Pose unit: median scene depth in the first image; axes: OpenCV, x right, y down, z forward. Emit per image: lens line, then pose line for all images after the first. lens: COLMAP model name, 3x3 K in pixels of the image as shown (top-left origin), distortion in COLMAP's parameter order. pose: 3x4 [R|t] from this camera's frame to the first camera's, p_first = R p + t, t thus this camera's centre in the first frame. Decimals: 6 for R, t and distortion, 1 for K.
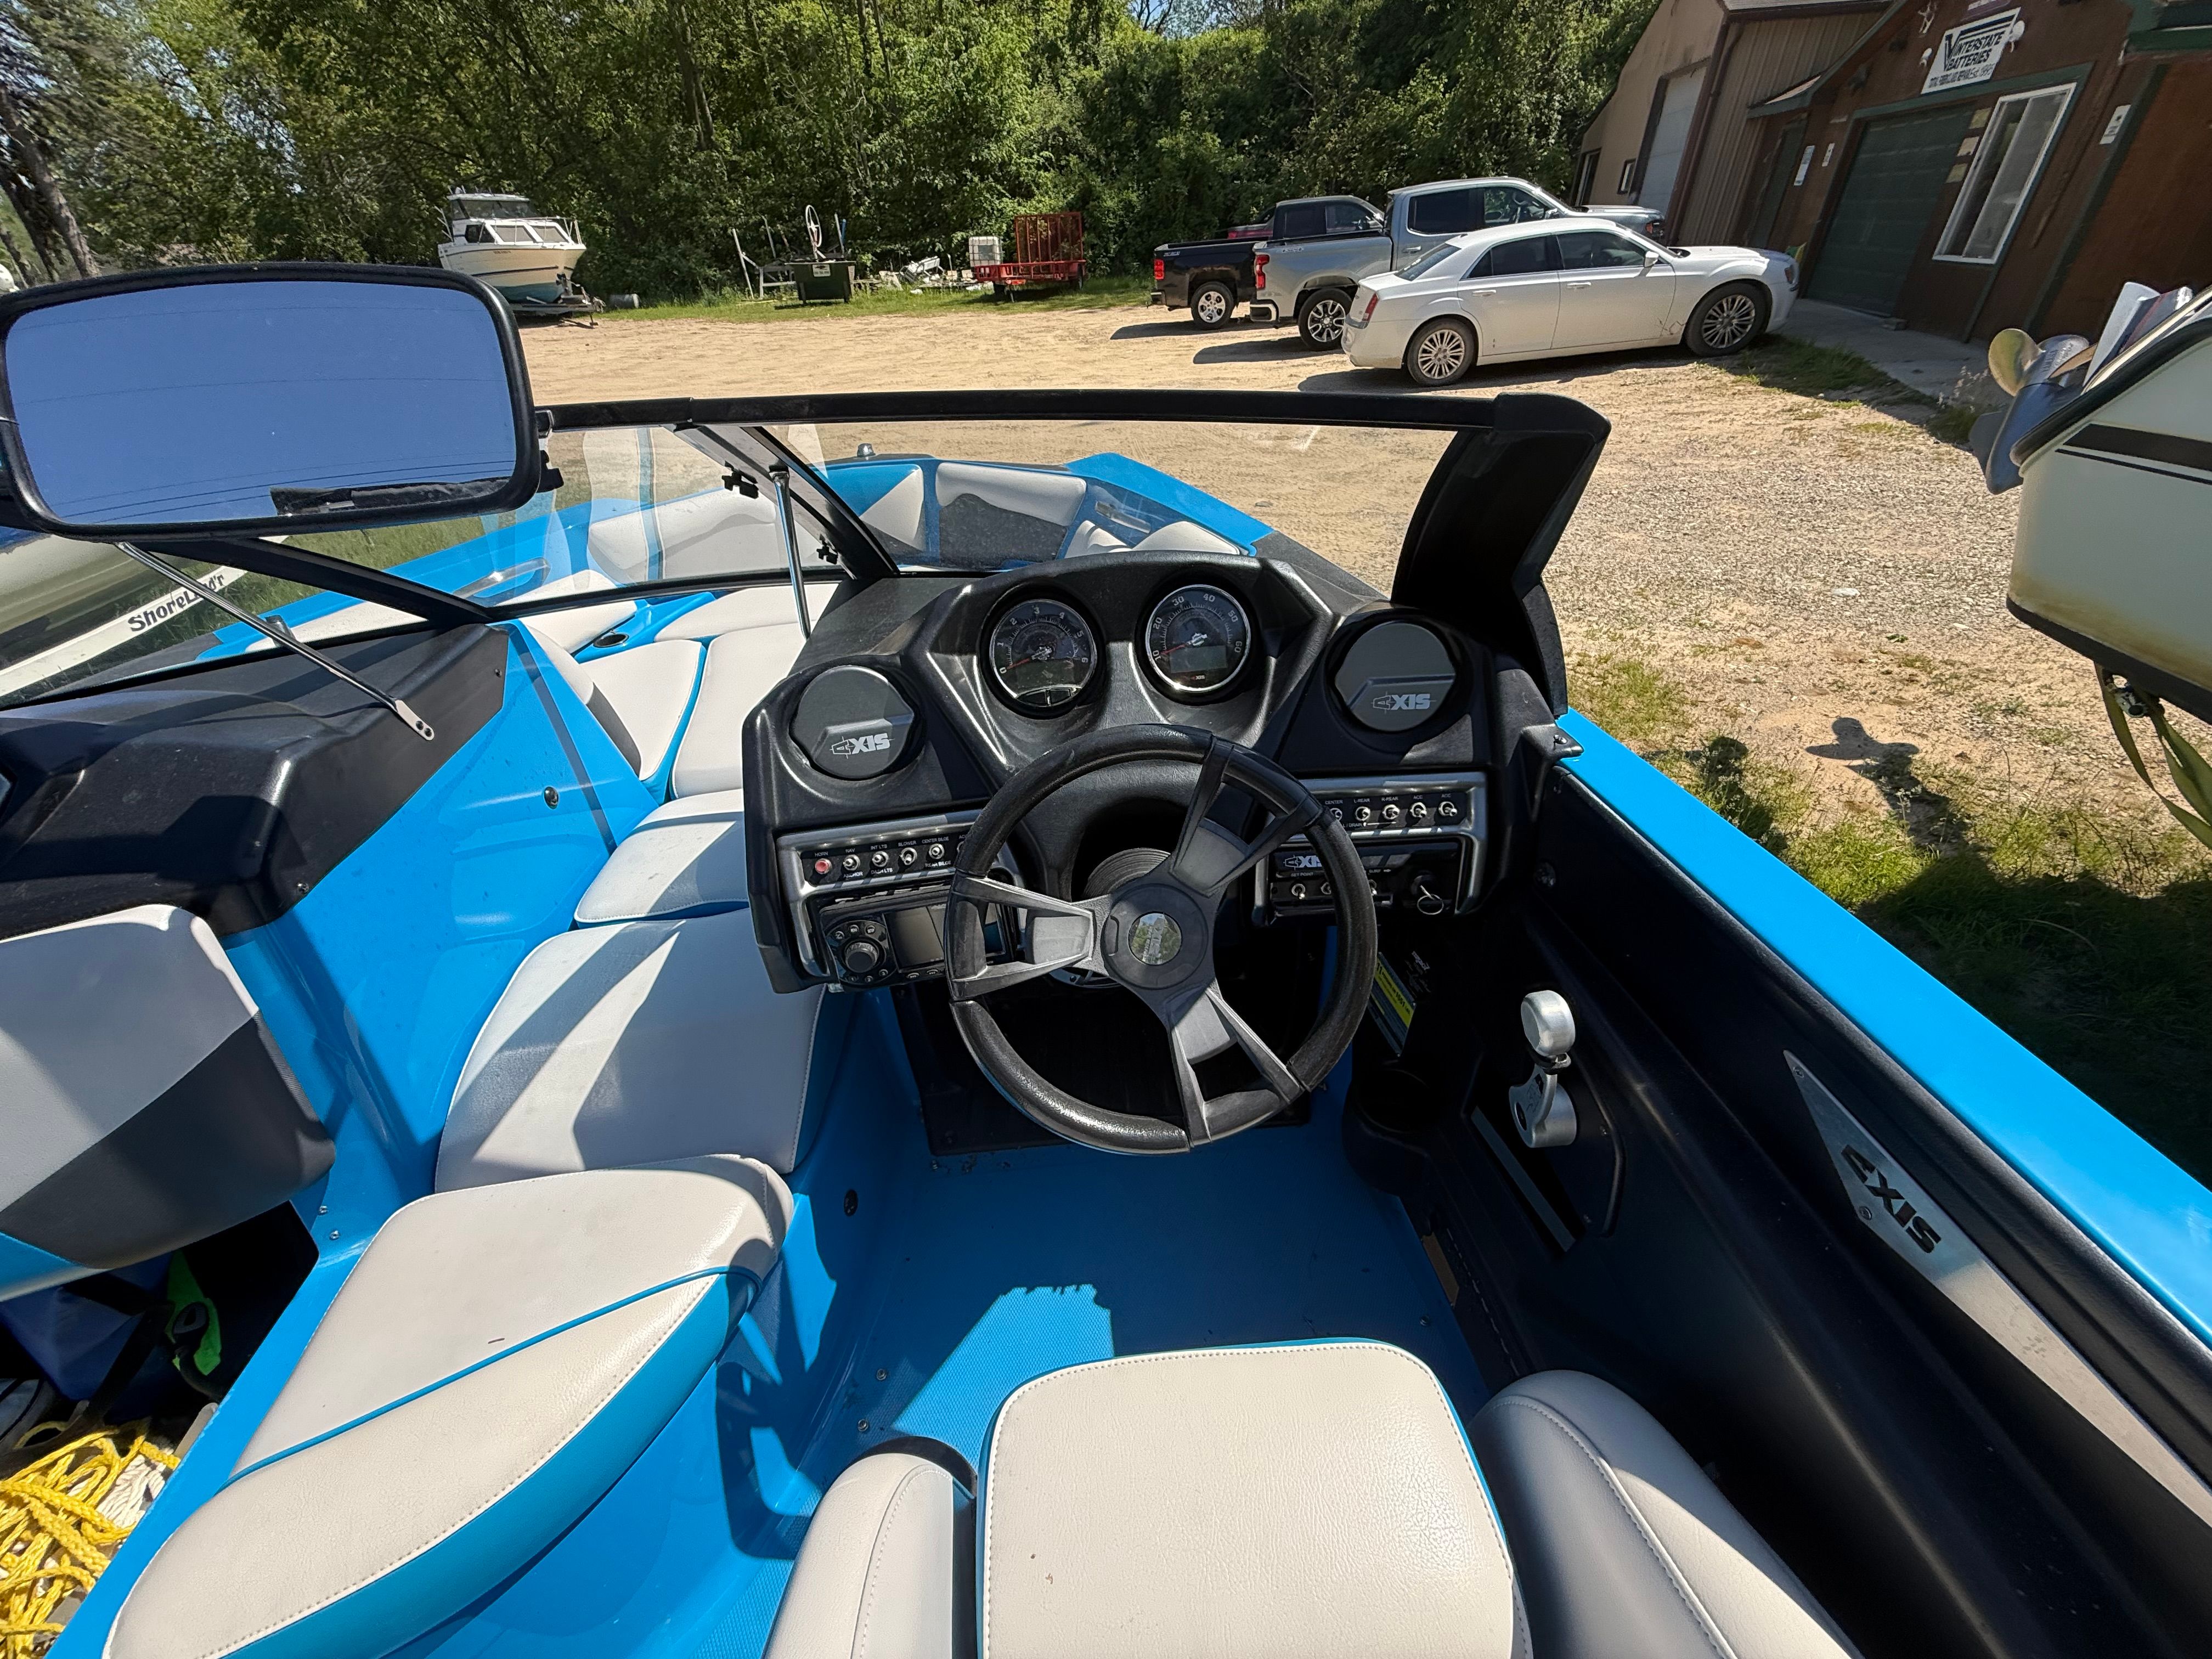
lens RADIAL K [[884.4, 0, 1098.2], [0, 884.4, 824.6], [0, 0, 1]] dist [0.000840, 0.000219]
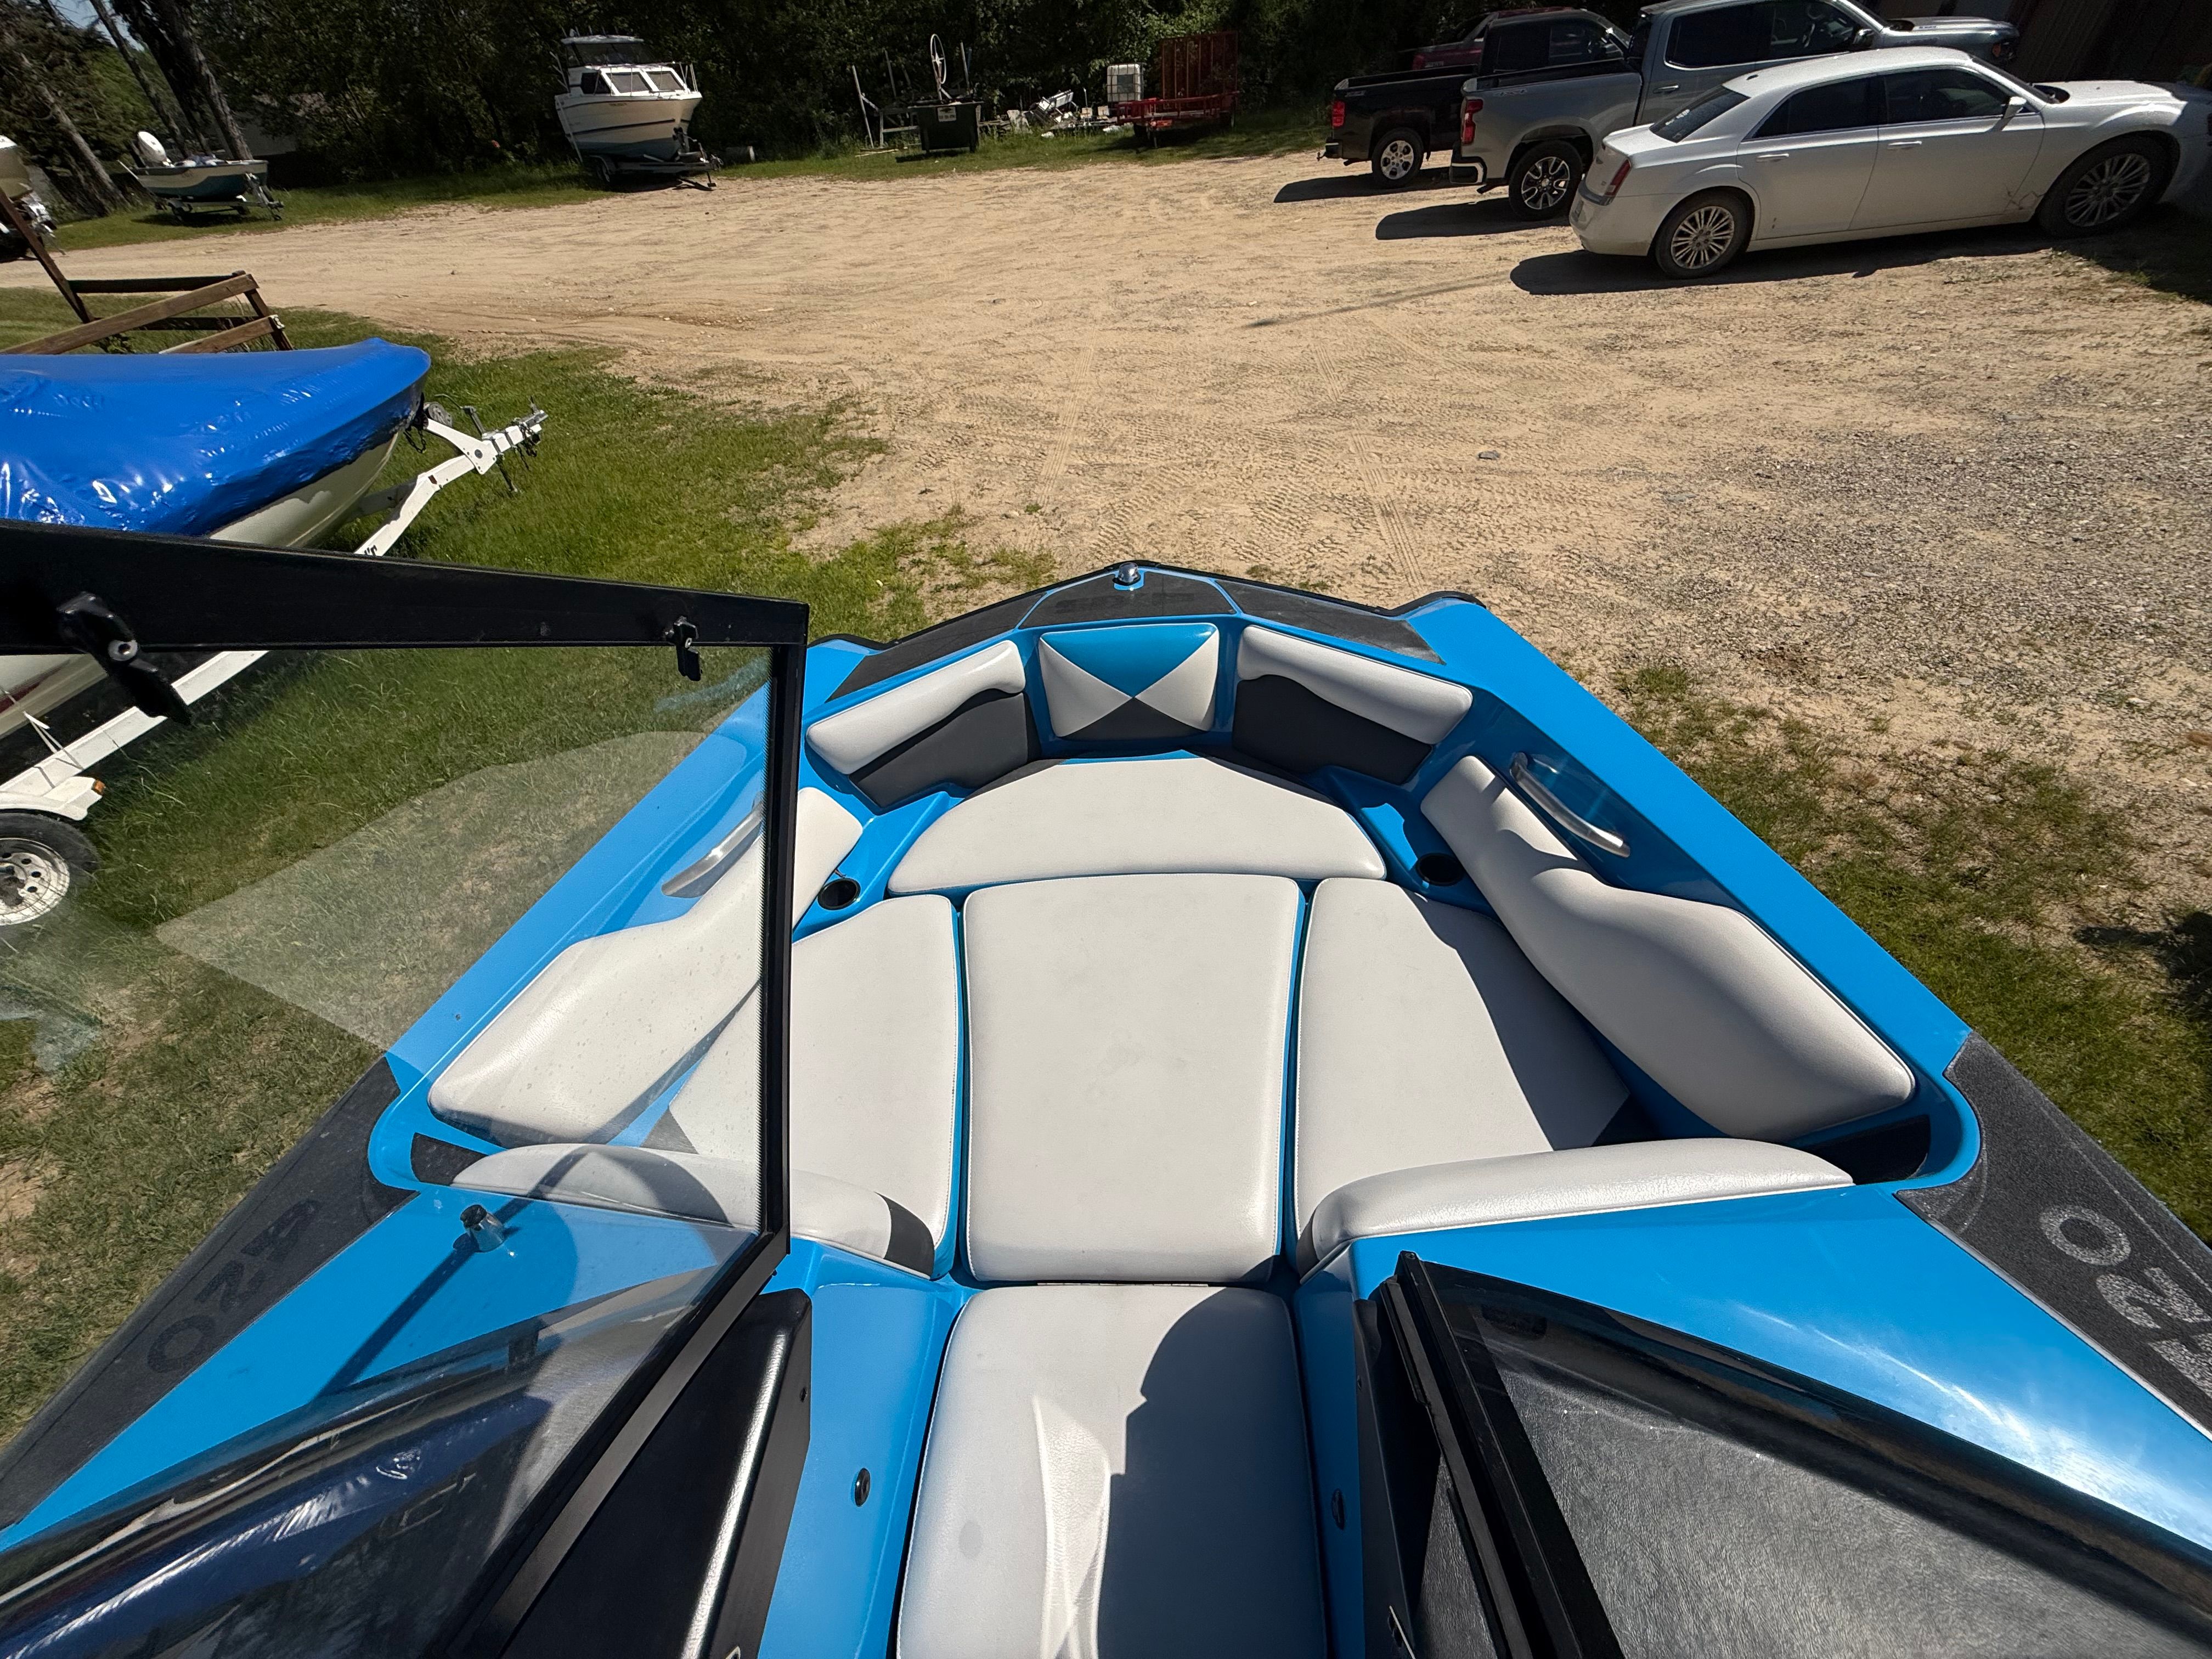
lens RADIAL K [[884.4, 0, 1094.6], [0, 884.4, 821.1], [0, 0, 1]] dist [0.000840, 0.000219]
pose [[0.992713, 0.056619, -0.106370, -0.053401], [-0.041751, 0.989672, 0.137136, -0.084684], [0.113035, -0.131696, 0.984824, 0.056382]]
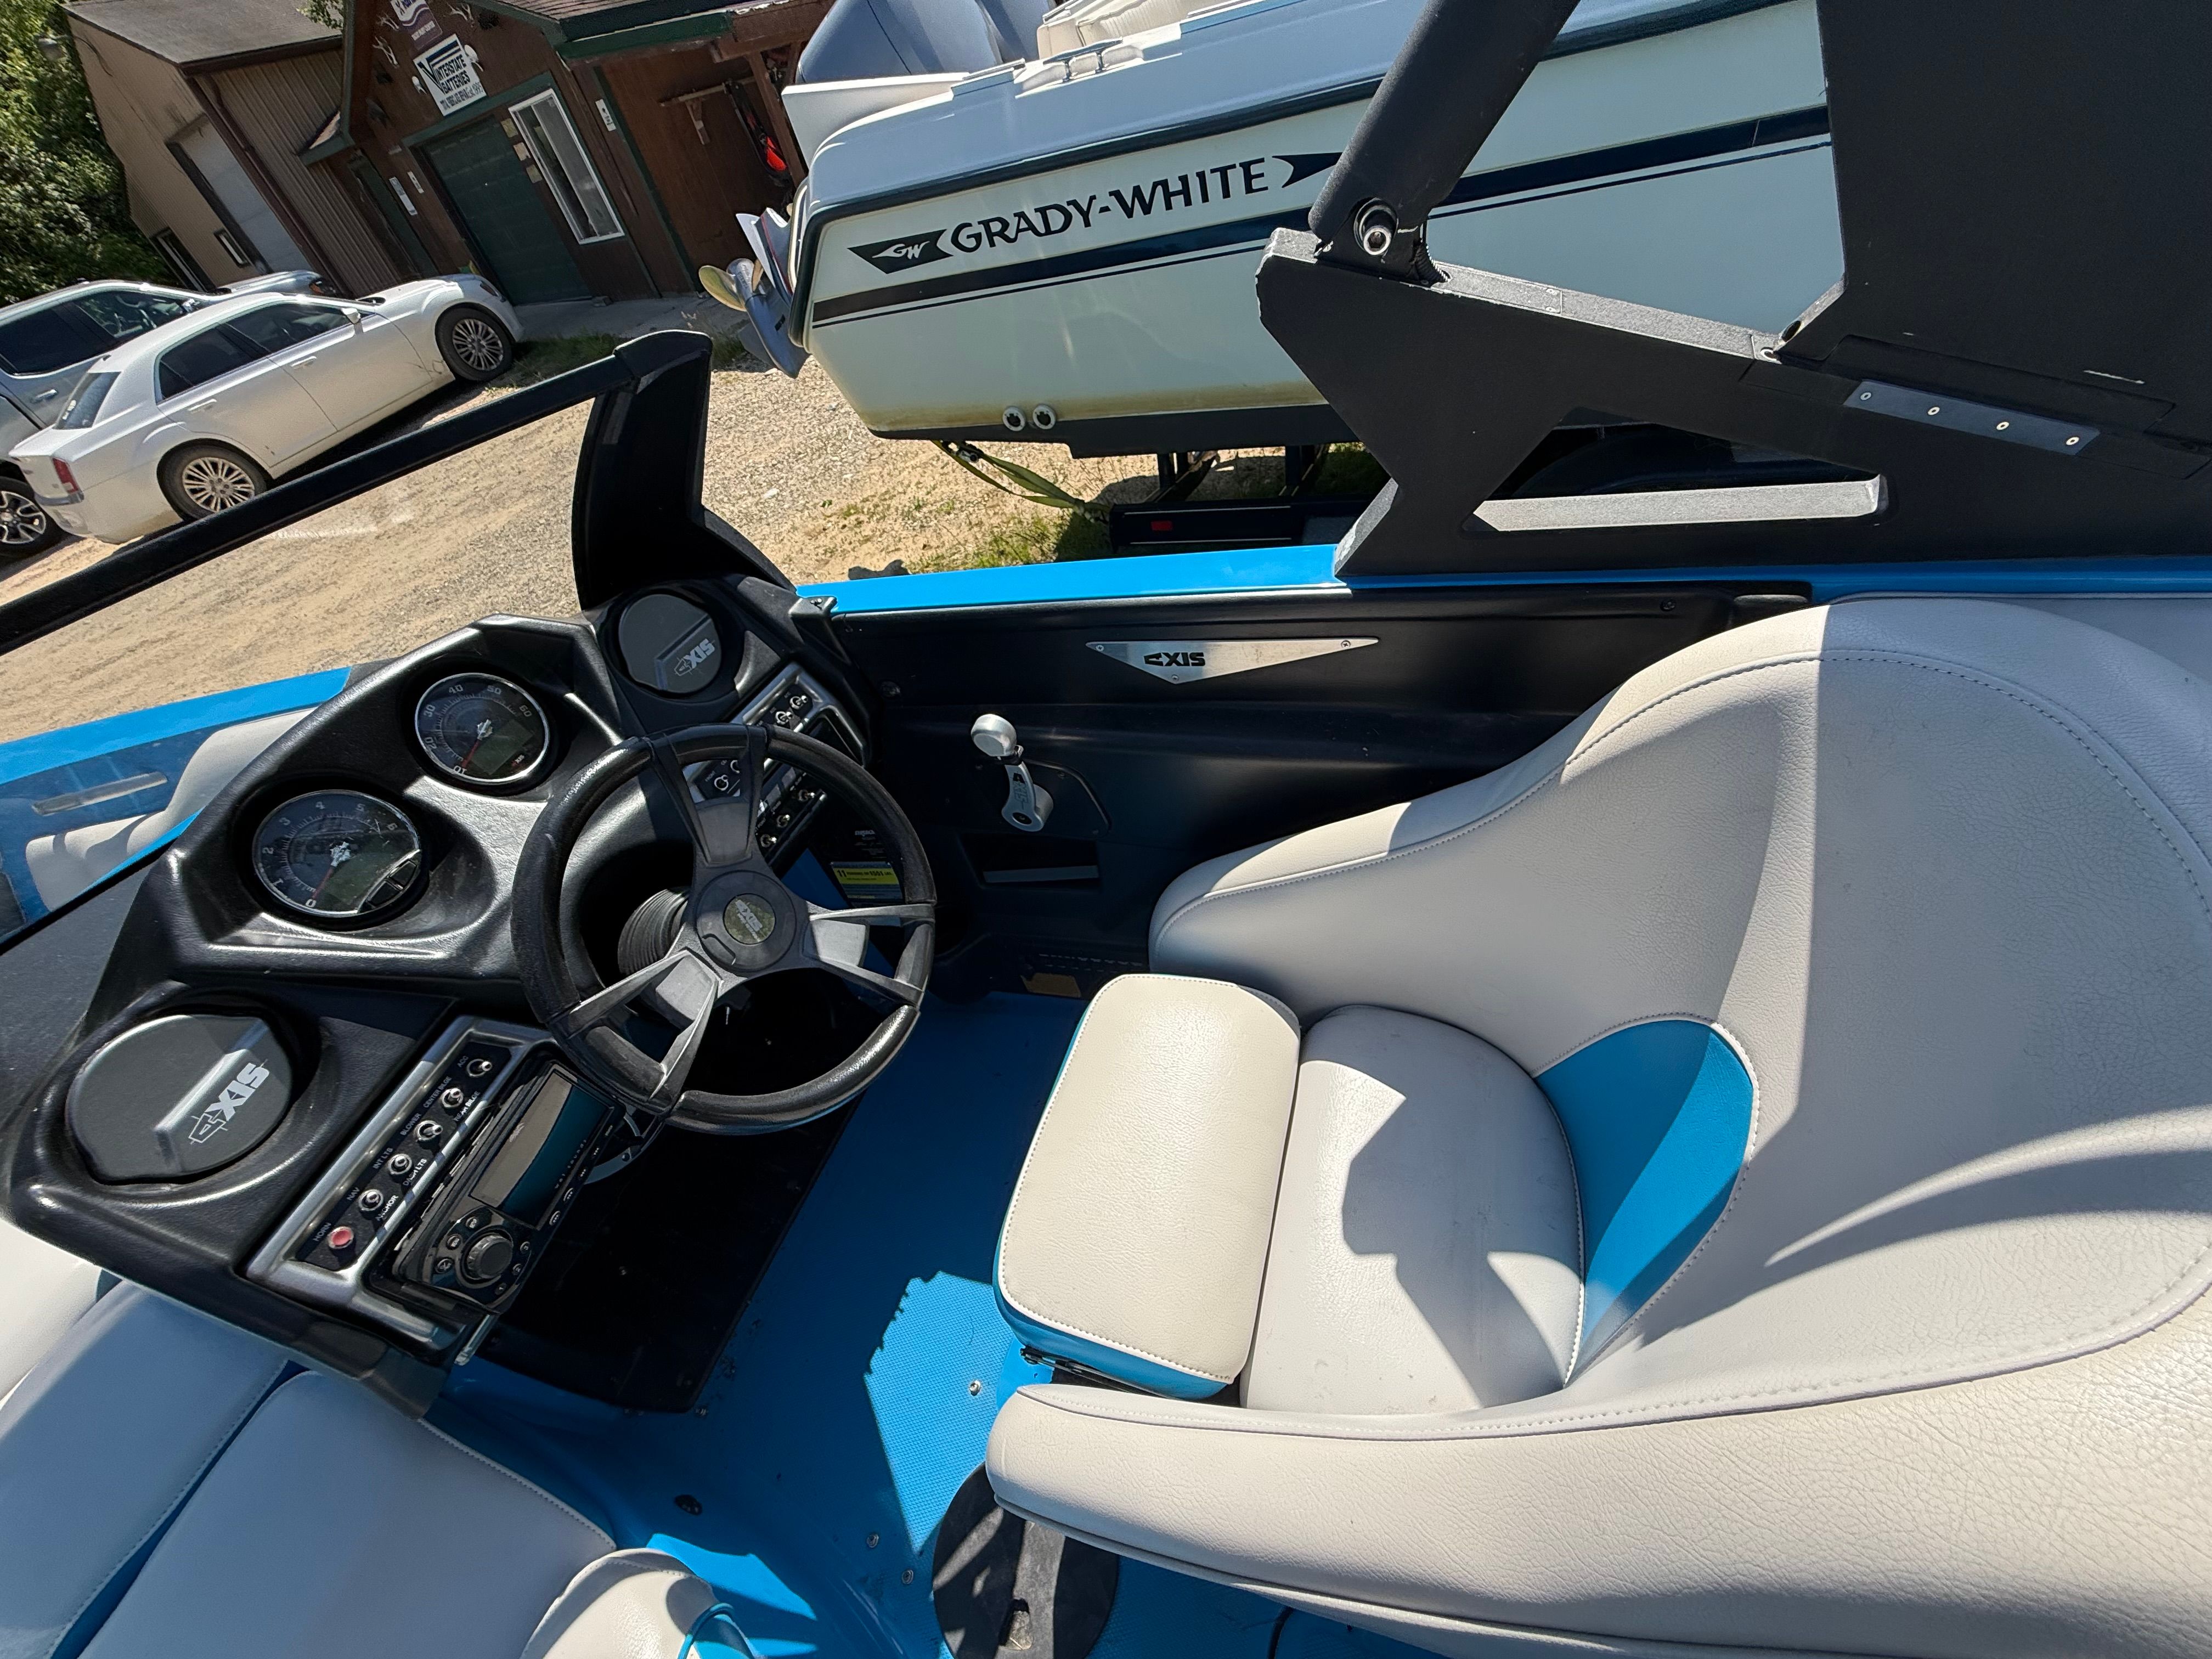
lens RADIAL K [[884.4, 0, 1094.1], [0, 884.4, 833.8], [0, 0, 1]] dist [0.000840, 0.000219]
pose [[0.396878, -0.661437, 0.636387, -0.026310], [0.673302, 0.681007, 0.287914, 0.002412], [-0.623821, 0.314214, 0.715623, -0.002029]]
